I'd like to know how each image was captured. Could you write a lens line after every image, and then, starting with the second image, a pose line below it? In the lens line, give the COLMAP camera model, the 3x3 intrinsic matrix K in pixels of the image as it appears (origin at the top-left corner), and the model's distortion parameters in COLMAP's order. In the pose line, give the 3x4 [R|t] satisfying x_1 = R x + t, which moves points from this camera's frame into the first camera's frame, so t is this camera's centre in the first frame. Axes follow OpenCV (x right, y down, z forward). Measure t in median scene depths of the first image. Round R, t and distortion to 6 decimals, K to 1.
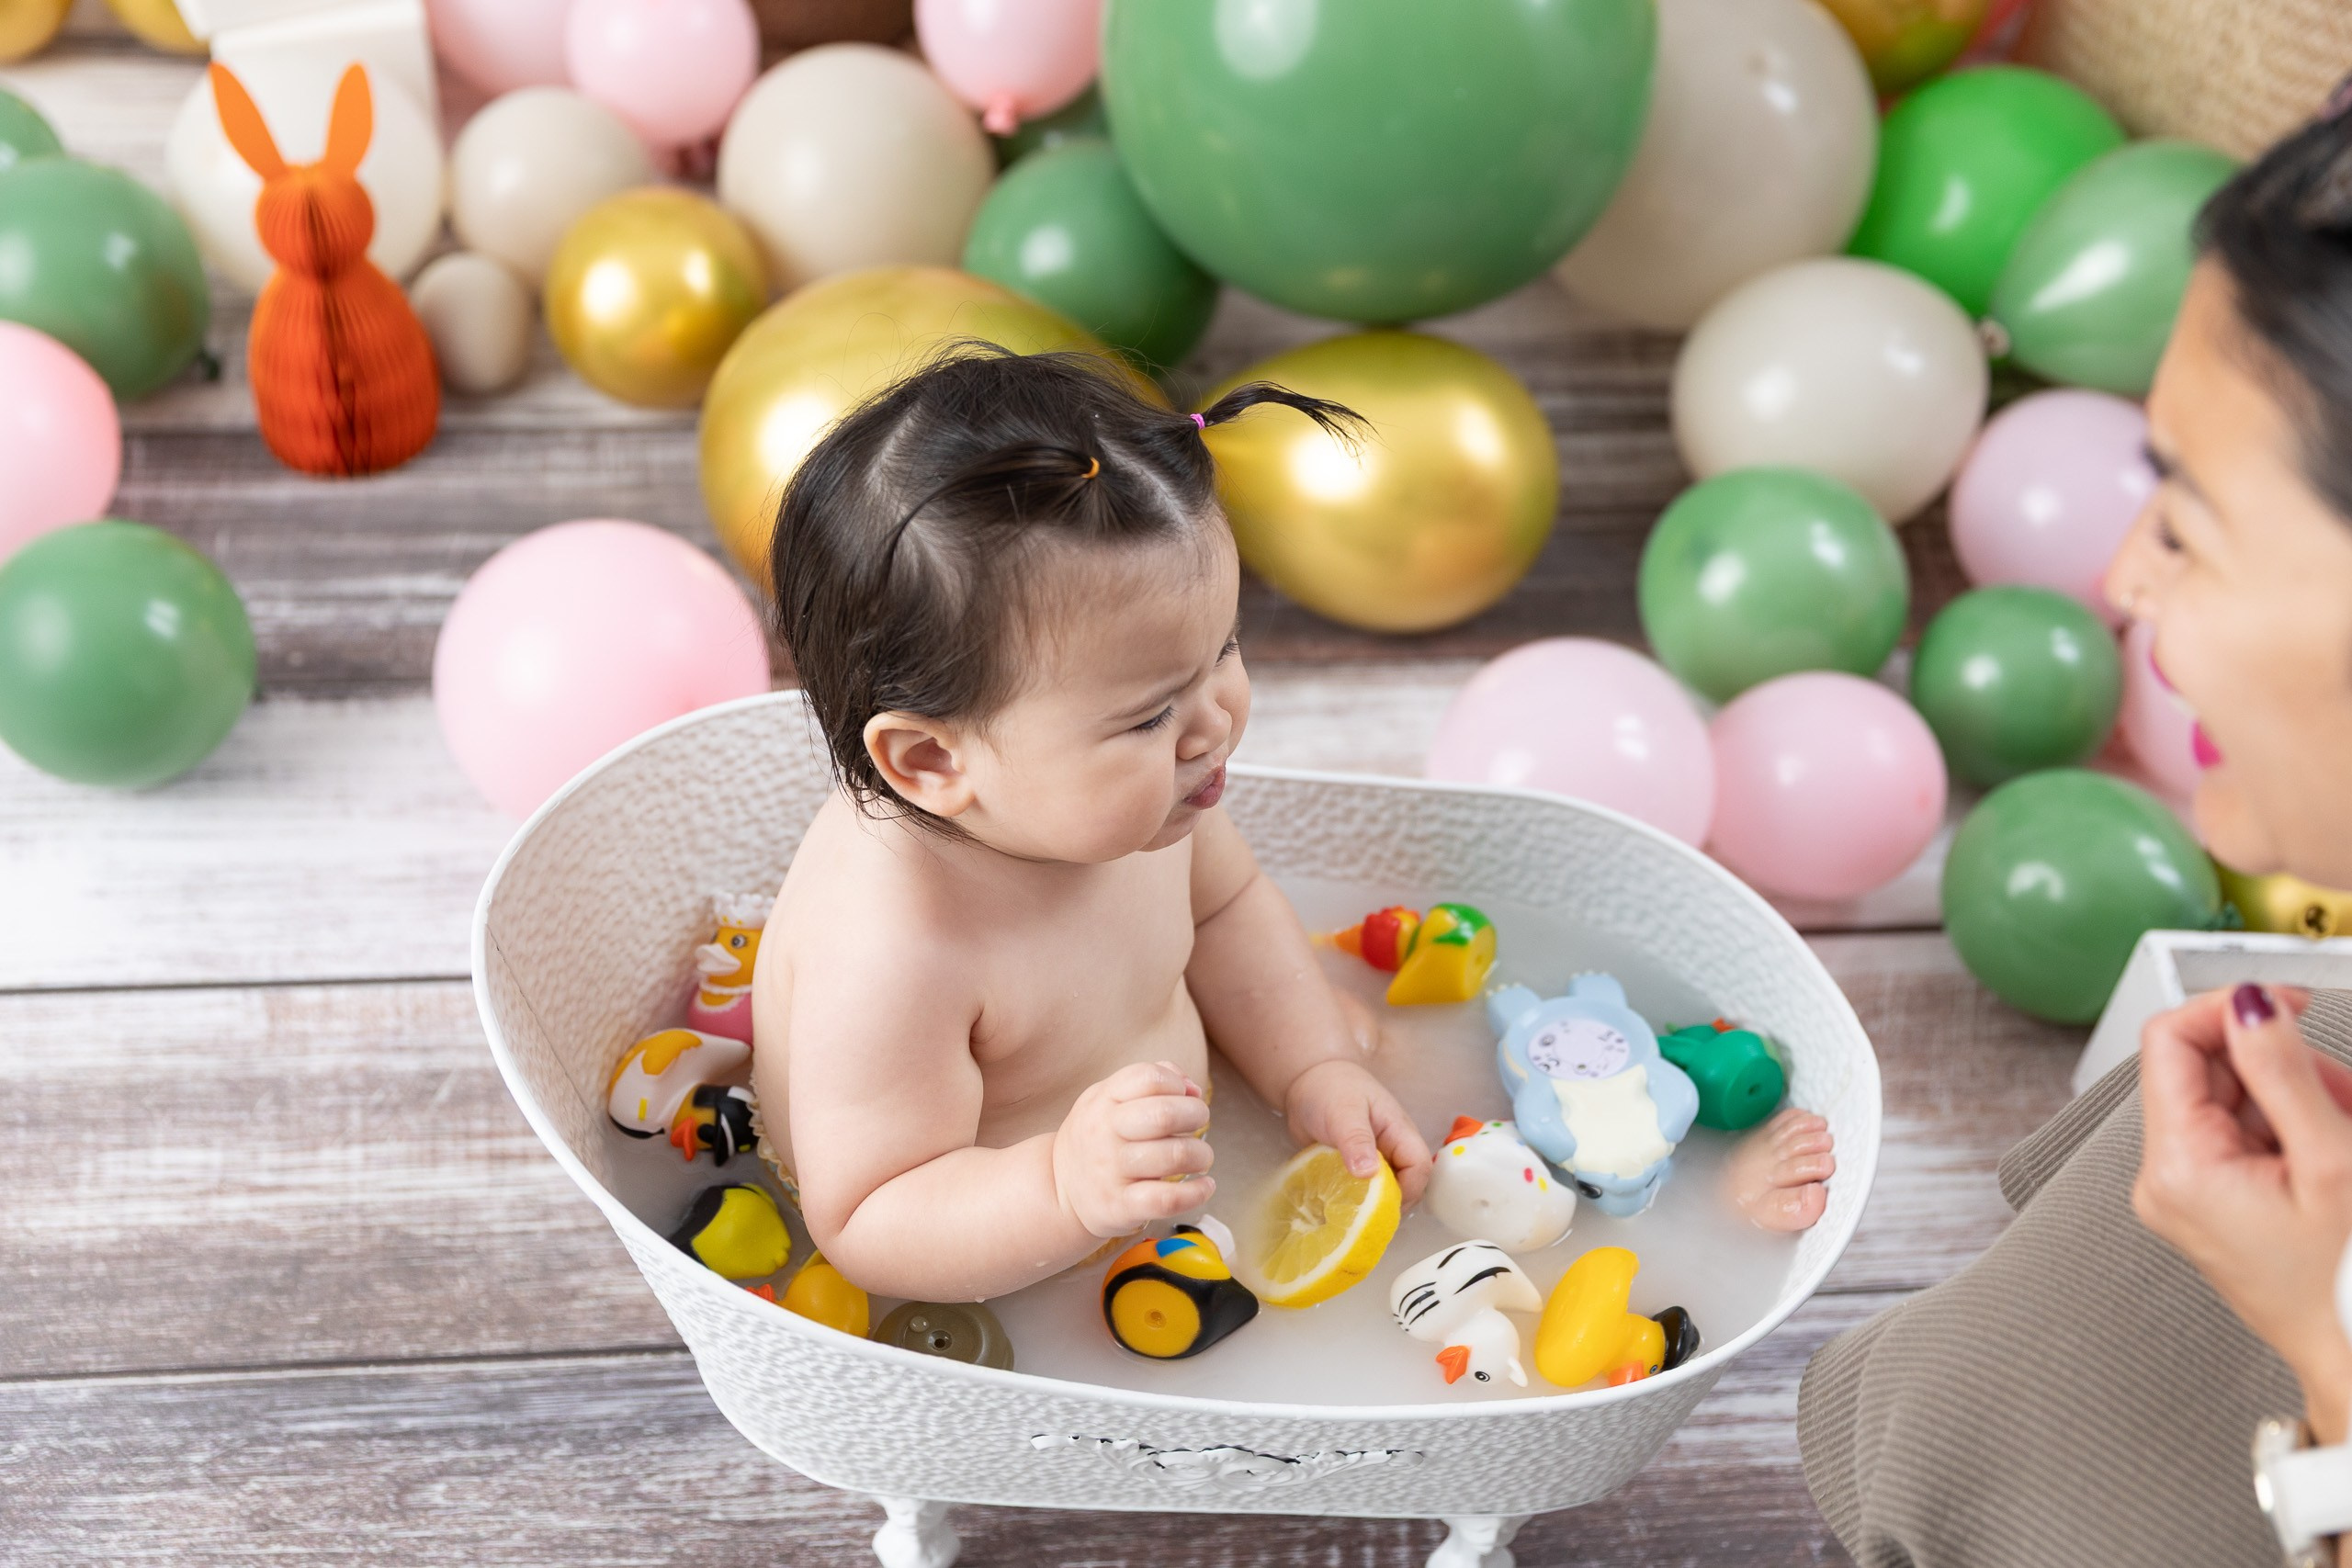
lens RADIAL K [[2953.2, 0, 1174.2], [0, 2953.2, 706.5], [0, 0, 1]] dist [0.010929, -0.096661]
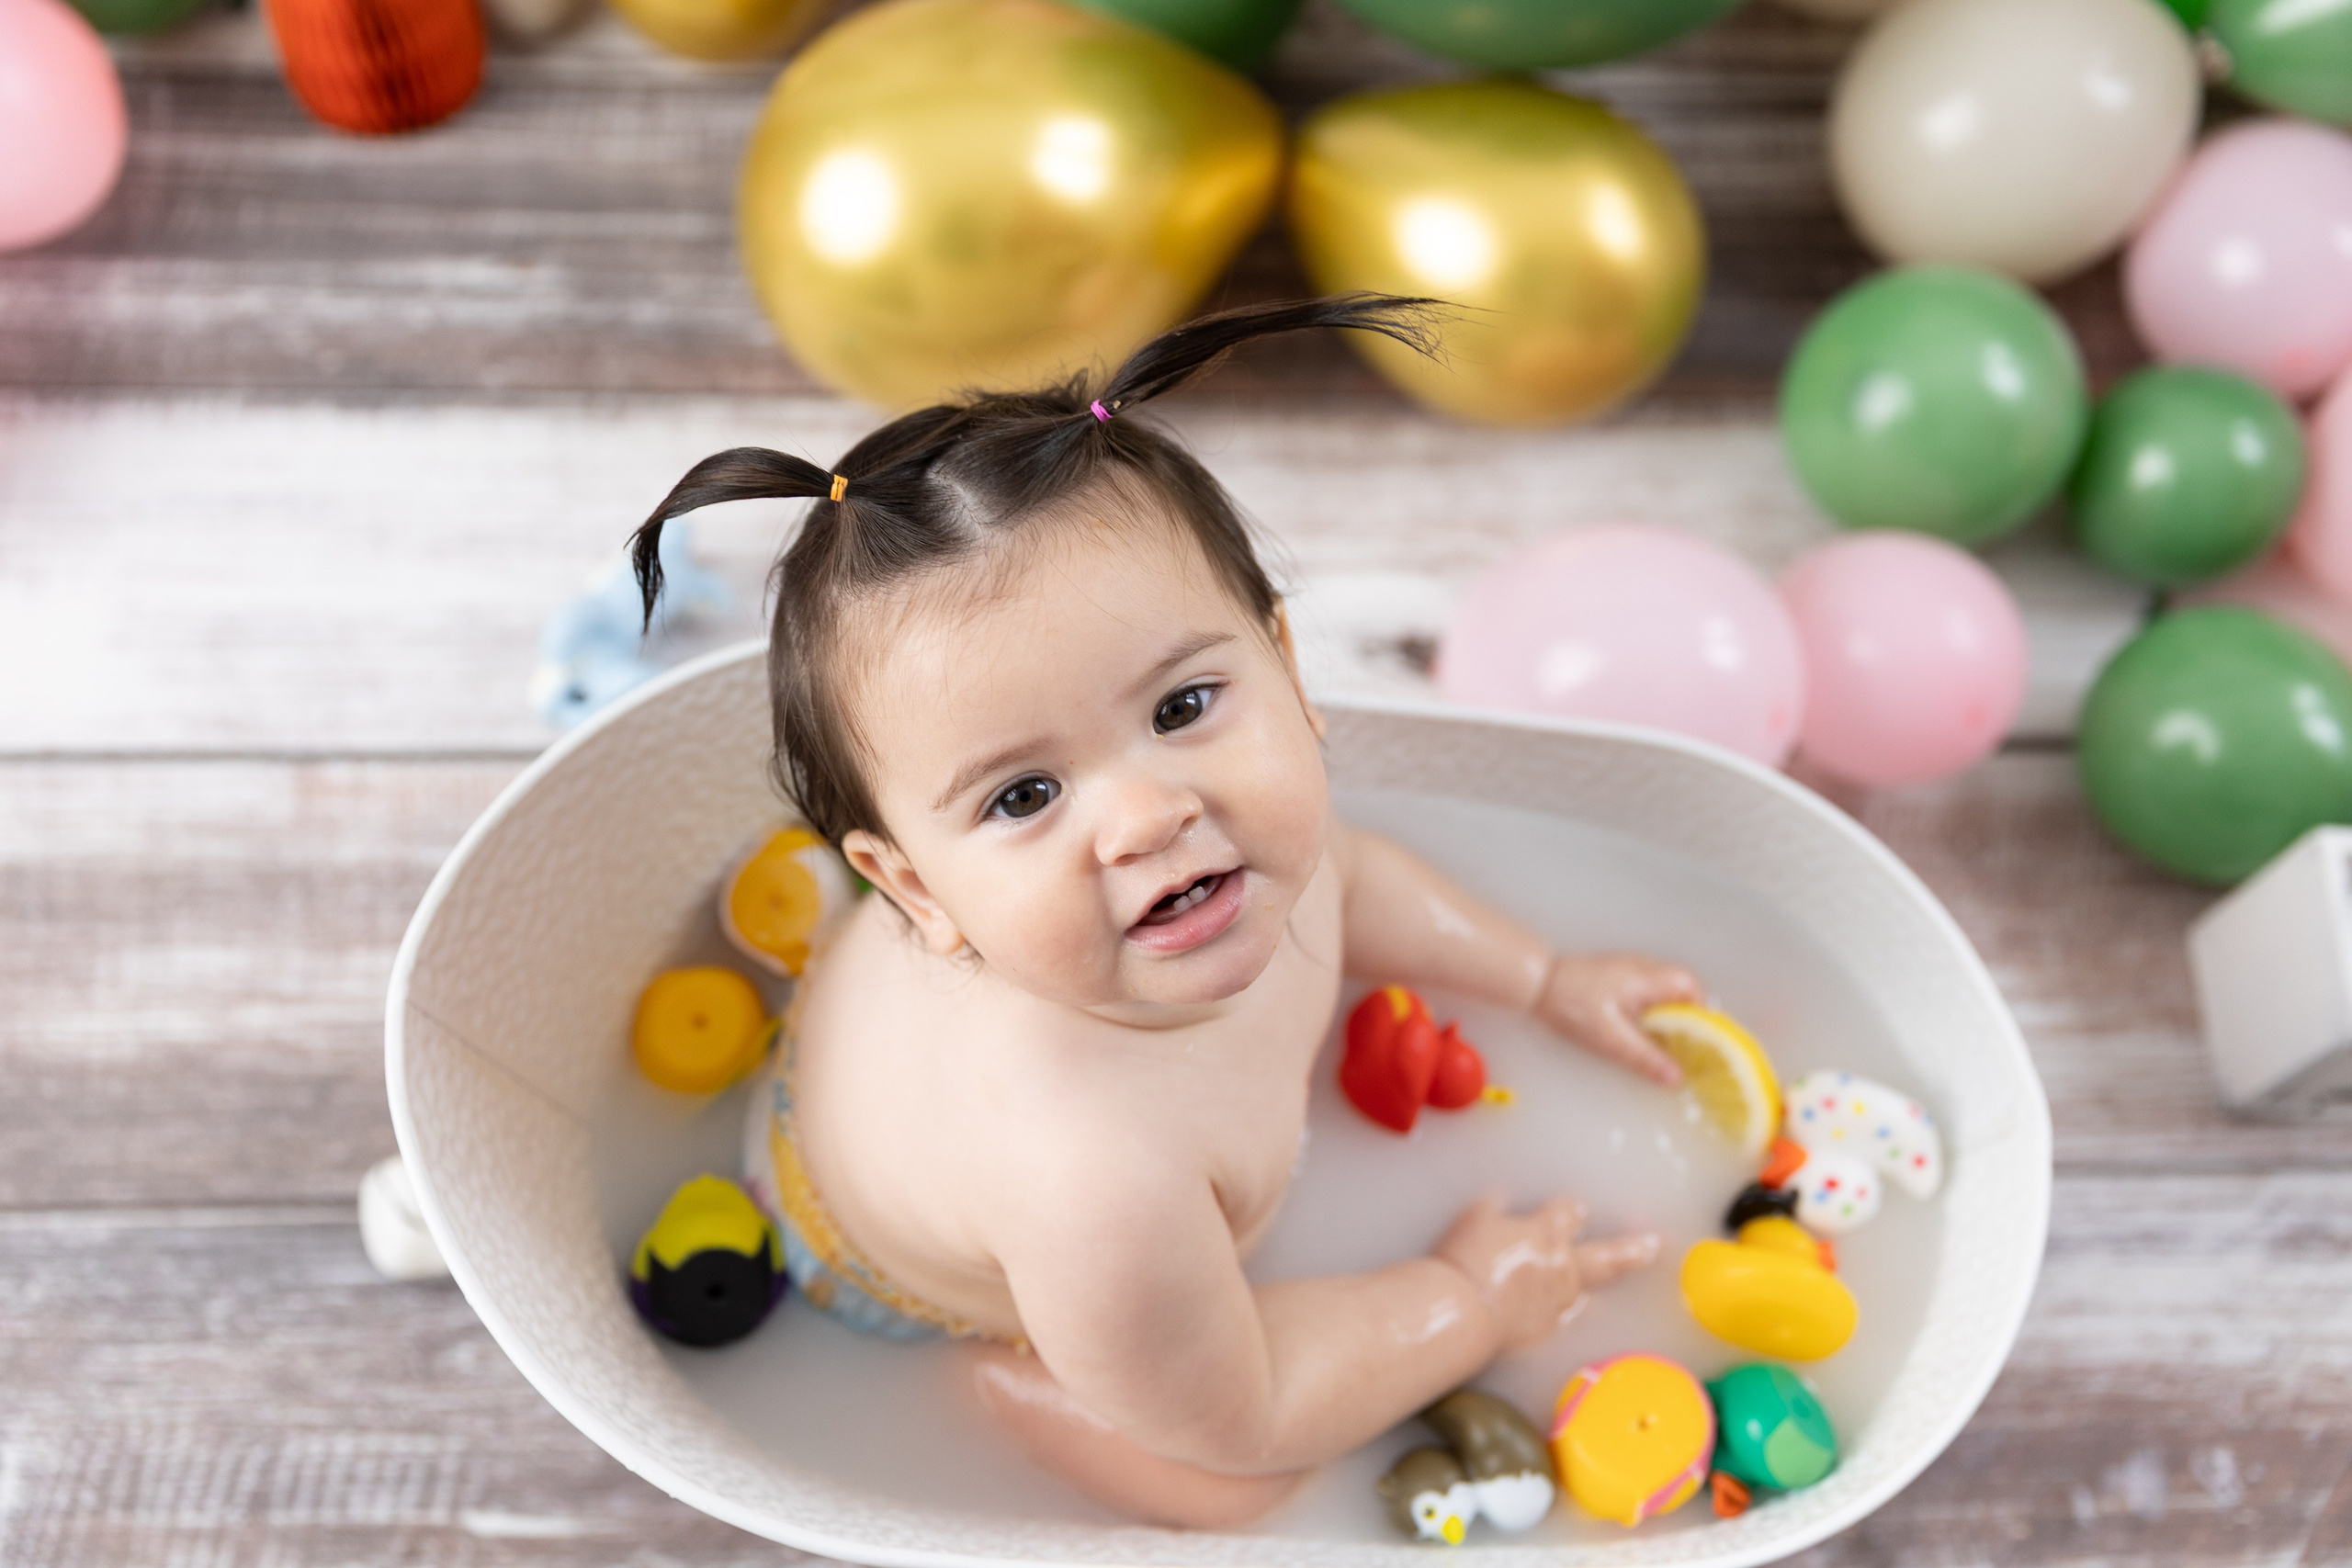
lens RADIAL K [[2243.9, 0, 1167.7], [0, 2243.9, 788.2], [0, 0, 1]] dist [0.015491, -0.011144]
pose [[0.998271, 0.051219, -0.028836, -0.005810], [-0.039443, 0.947463, 0.317423, -0.150766], [0.043579, -0.315737, 0.947845, 0.354040]]
